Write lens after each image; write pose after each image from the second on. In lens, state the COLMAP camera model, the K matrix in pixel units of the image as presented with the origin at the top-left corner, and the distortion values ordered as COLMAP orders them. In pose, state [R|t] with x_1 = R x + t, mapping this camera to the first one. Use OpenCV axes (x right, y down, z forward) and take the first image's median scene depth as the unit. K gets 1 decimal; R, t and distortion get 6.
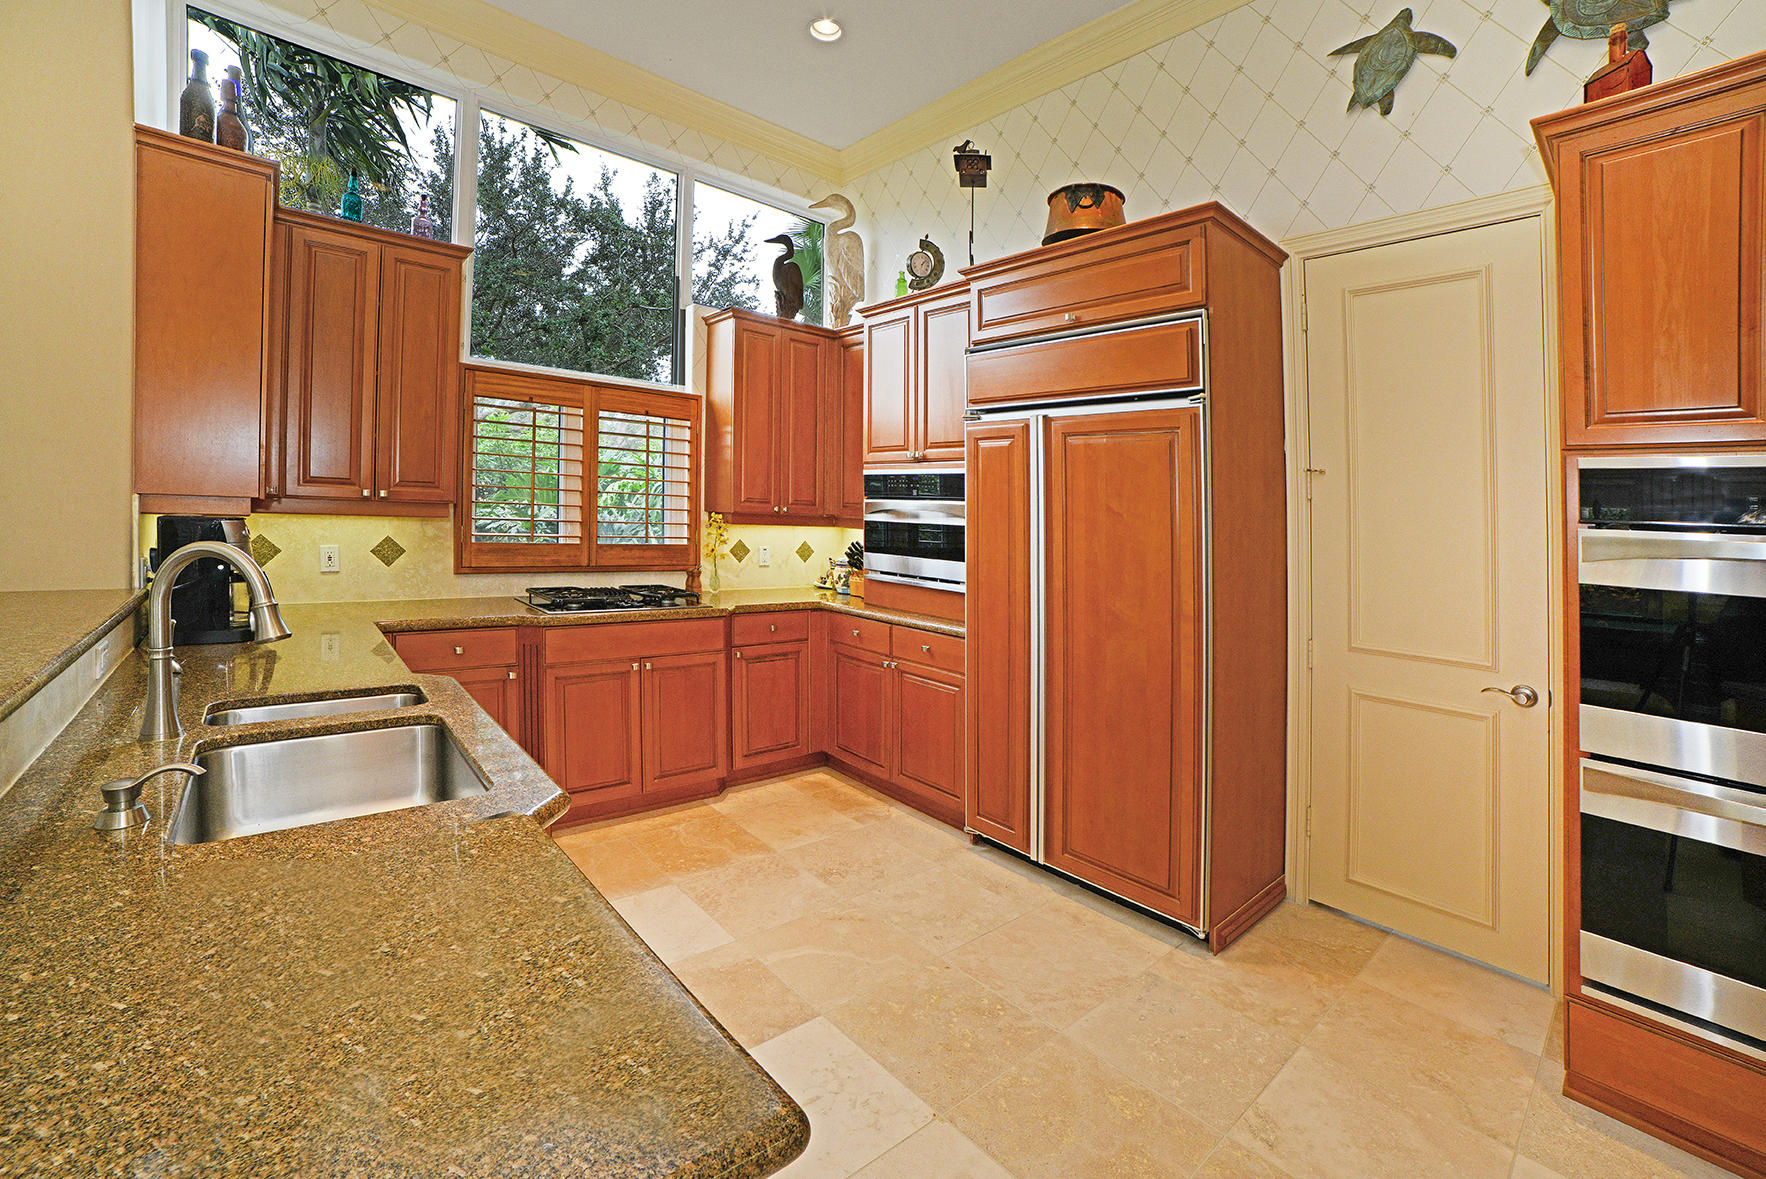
lens RADIAL K [[741.7, 0, 884.7], [0, 741.7, 479.4], [0, 0, 1]] dist [-0.061942, 0.021656]
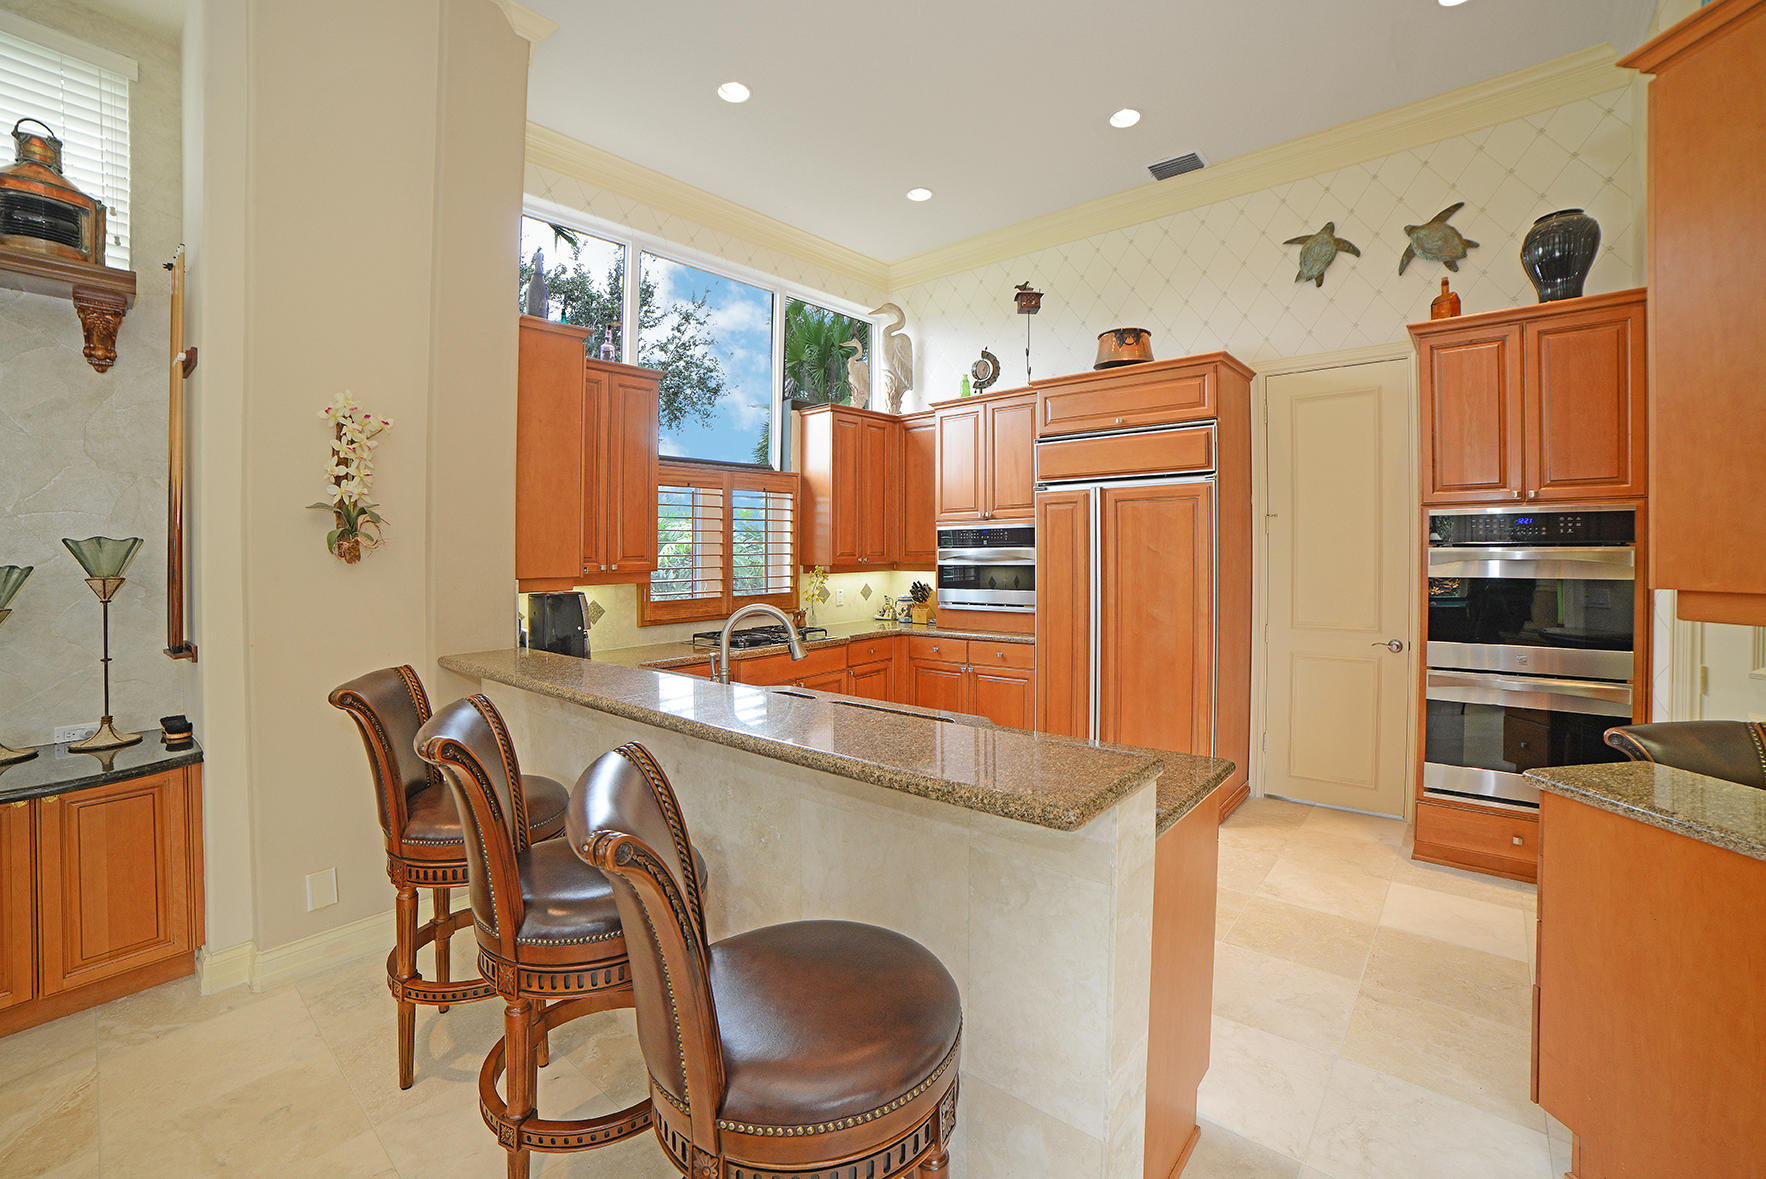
lens RADIAL K [[746.2, 0, 883.0], [0, 746.2, 589.5], [0, 0, 1]] dist [-0.045338, -0.000131]
pose [[0.989030, -0.062969, 0.133622, -0.346286], [0.049951, 0.993870, 0.098631, -0.042031], [-0.139013, -0.090874, 0.986112, -0.341345]]
